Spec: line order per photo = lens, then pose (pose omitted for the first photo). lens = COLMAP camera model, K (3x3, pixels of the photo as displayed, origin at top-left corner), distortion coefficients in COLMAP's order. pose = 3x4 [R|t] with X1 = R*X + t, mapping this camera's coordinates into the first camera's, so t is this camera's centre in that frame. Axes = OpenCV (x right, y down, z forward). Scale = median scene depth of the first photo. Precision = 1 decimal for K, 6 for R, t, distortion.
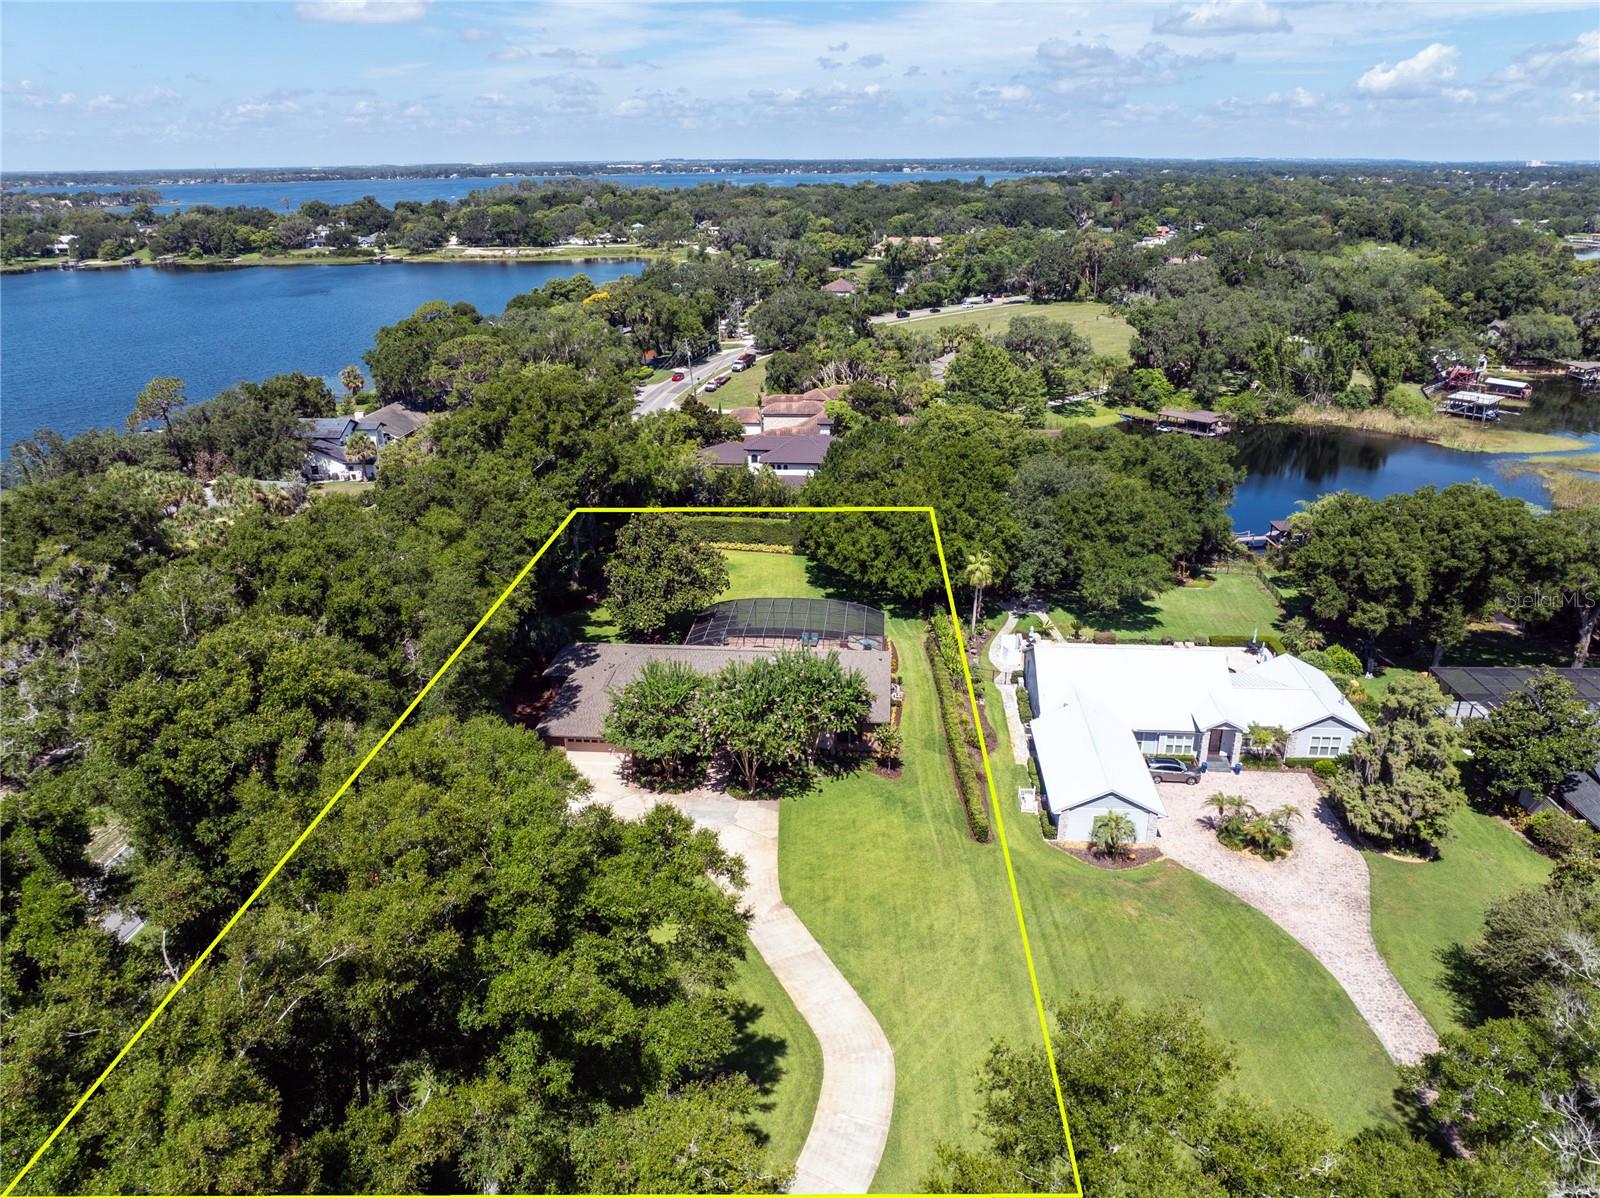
lens RADIAL K [[1147.4, 0, 804.5], [0, 1147.4, 599.0], [0, 0, 1]] dist [-0.045322, 0.012352]
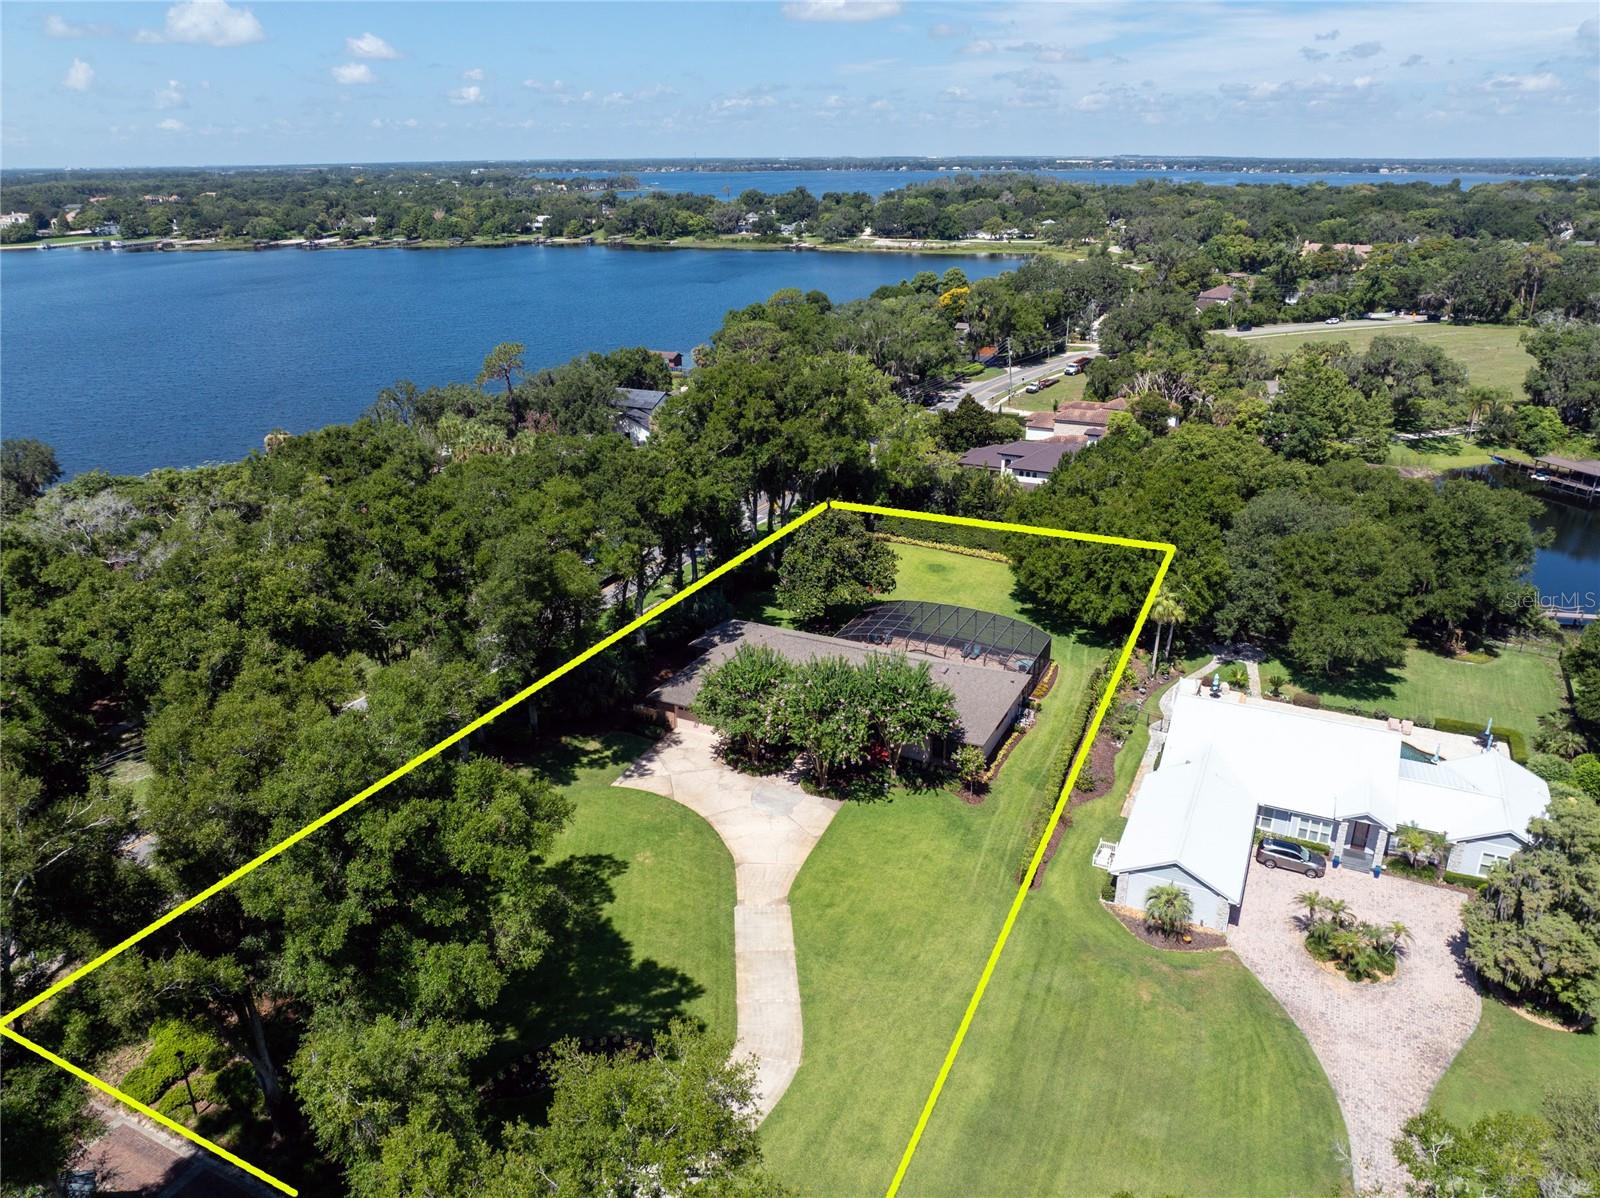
lens RADIAL K [[1147.4, 0, 804.5], [0, 1147.4, 599.0], [0, 0, 1]] dist [-0.045322, 0.012352]
pose [[0.928911, 0.135048, -0.344799, 0.098596], [-0.133590, 0.990638, 0.028104, -0.008331], [0.345366, 0.019956, 0.938256, 0.018353]]
